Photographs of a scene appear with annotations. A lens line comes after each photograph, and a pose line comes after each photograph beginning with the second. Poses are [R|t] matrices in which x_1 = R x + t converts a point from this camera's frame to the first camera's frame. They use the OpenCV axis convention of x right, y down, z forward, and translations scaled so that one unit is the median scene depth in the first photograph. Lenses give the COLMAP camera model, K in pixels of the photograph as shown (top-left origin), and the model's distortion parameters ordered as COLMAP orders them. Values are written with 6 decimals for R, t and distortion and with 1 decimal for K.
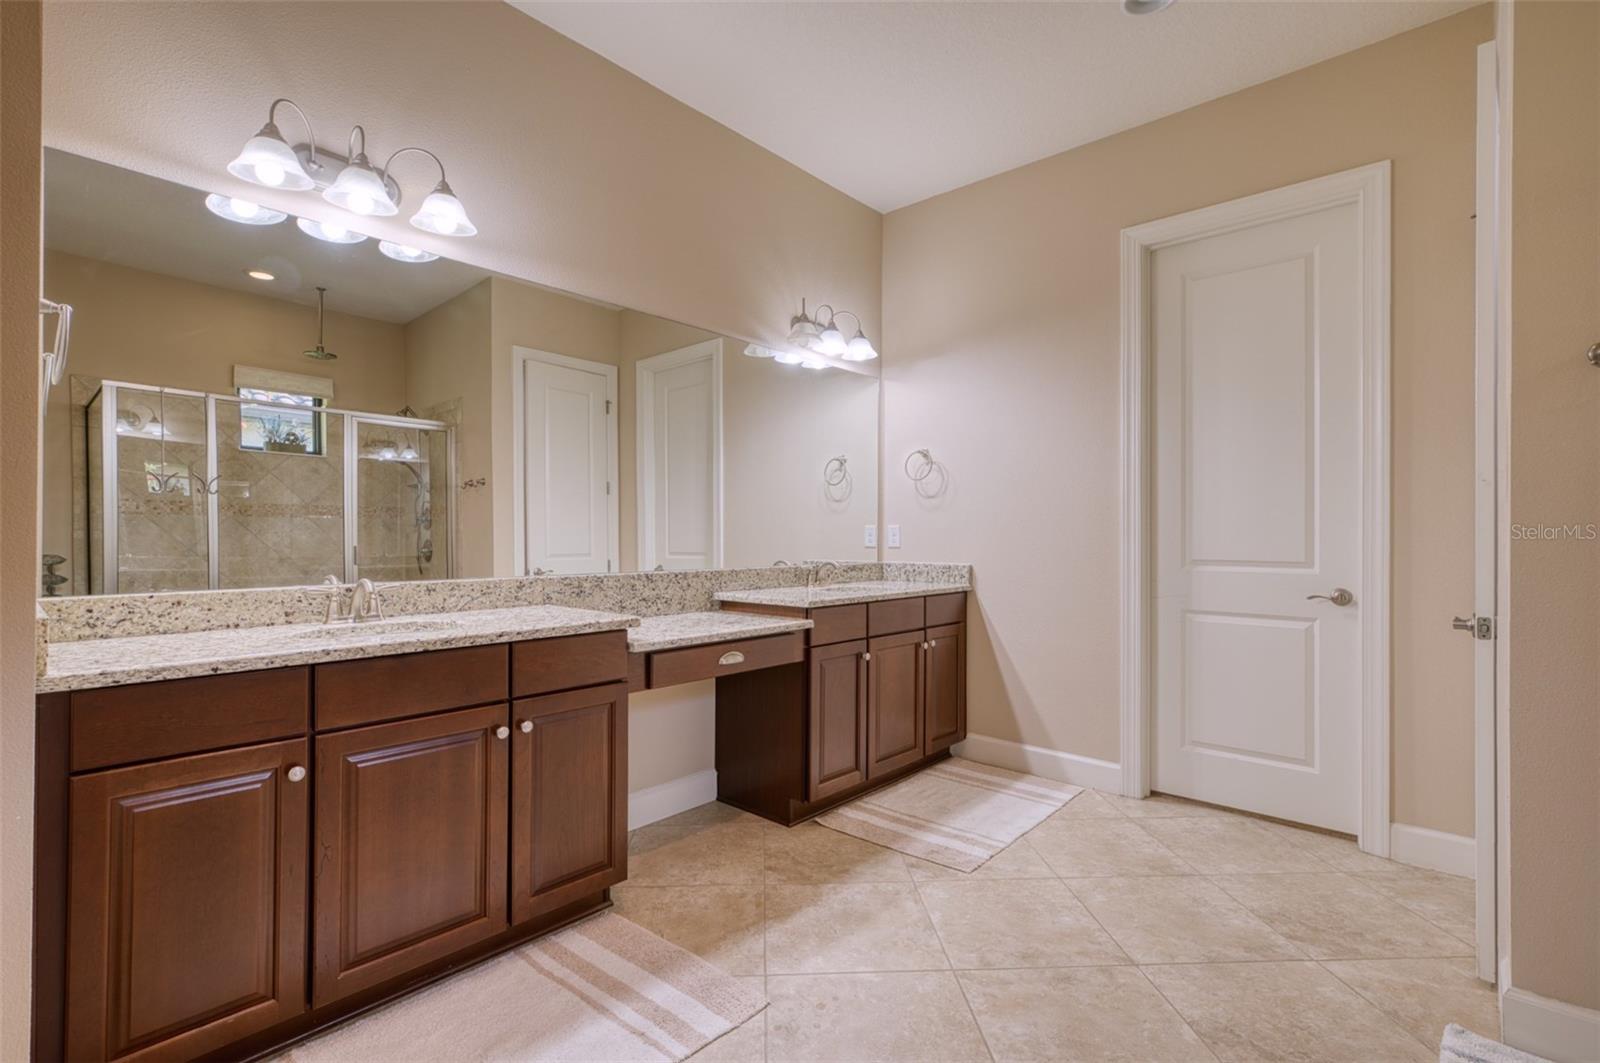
lens RADIAL K [[730.4, 0, 795.3], [0, 730.4, 531.5], [0, 0, 1]] dist [-0.005665, 0.001675]
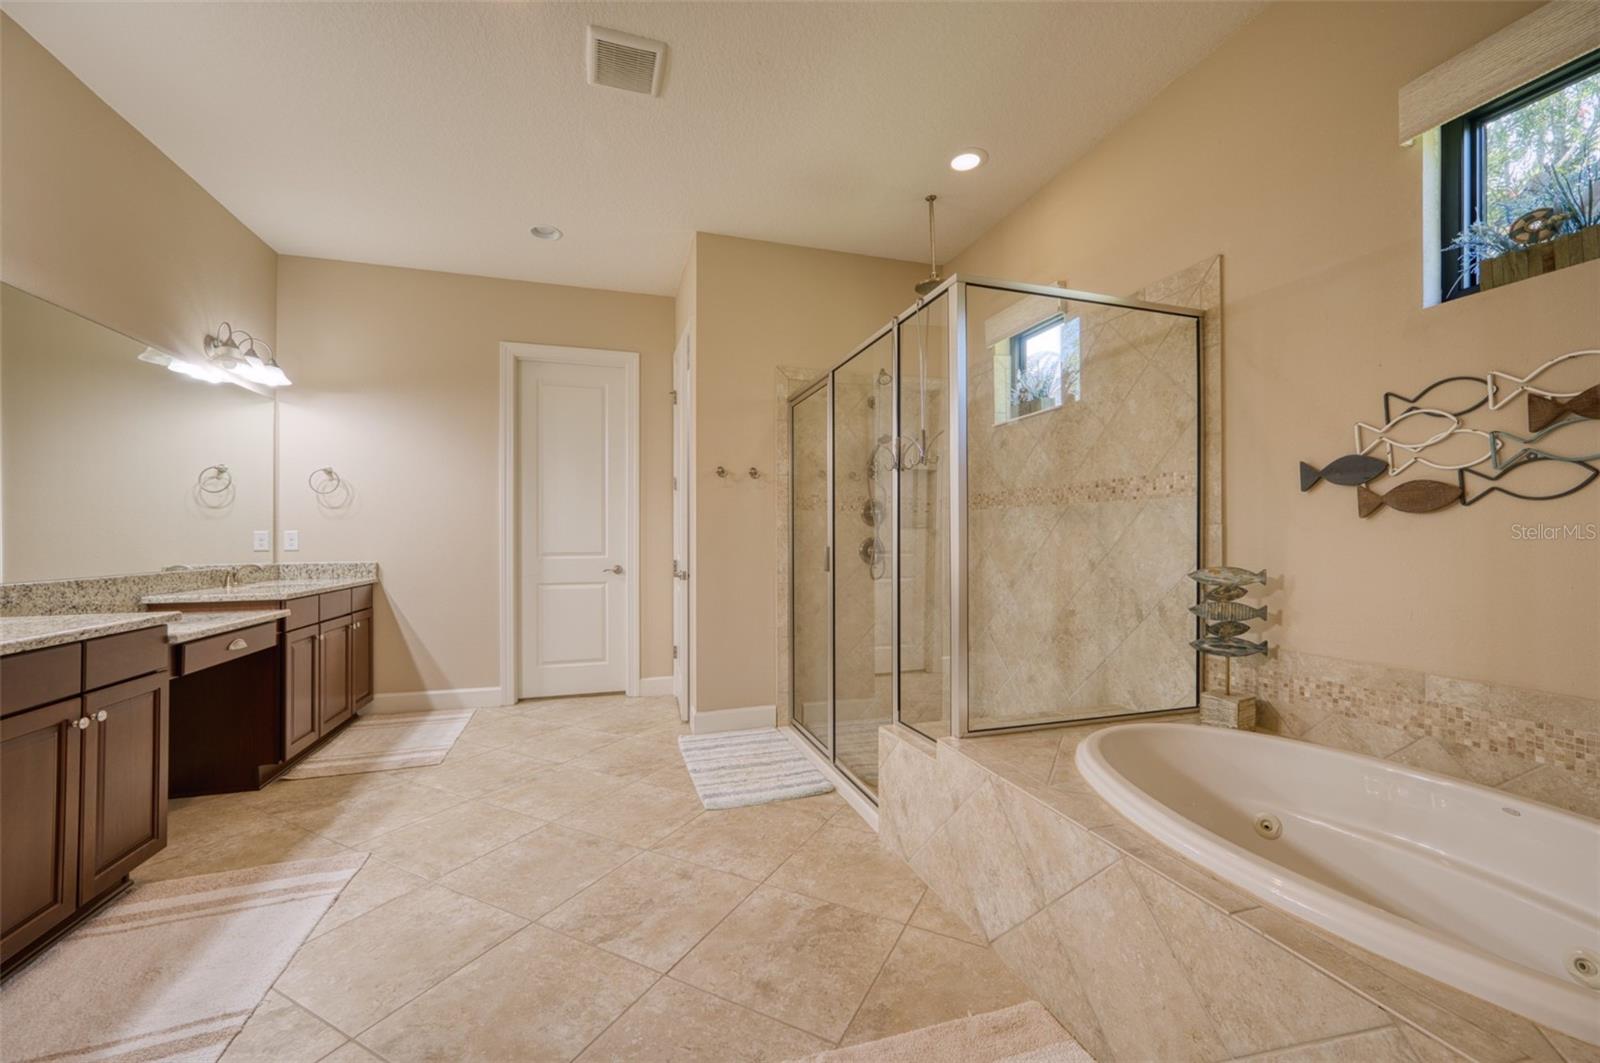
lens RADIAL K [[630.9, 0, 801.0], [0, 630.9, 533.2], [0, 0, 1]] dist [-0.010864, 0.004093]
pose [[0.503574, 0.001498, 0.863951, -0.443170], [0.002076, 0.999994, -0.002944, -0.000872], [-0.863949, 0.003276, 0.503568, -0.257915]]
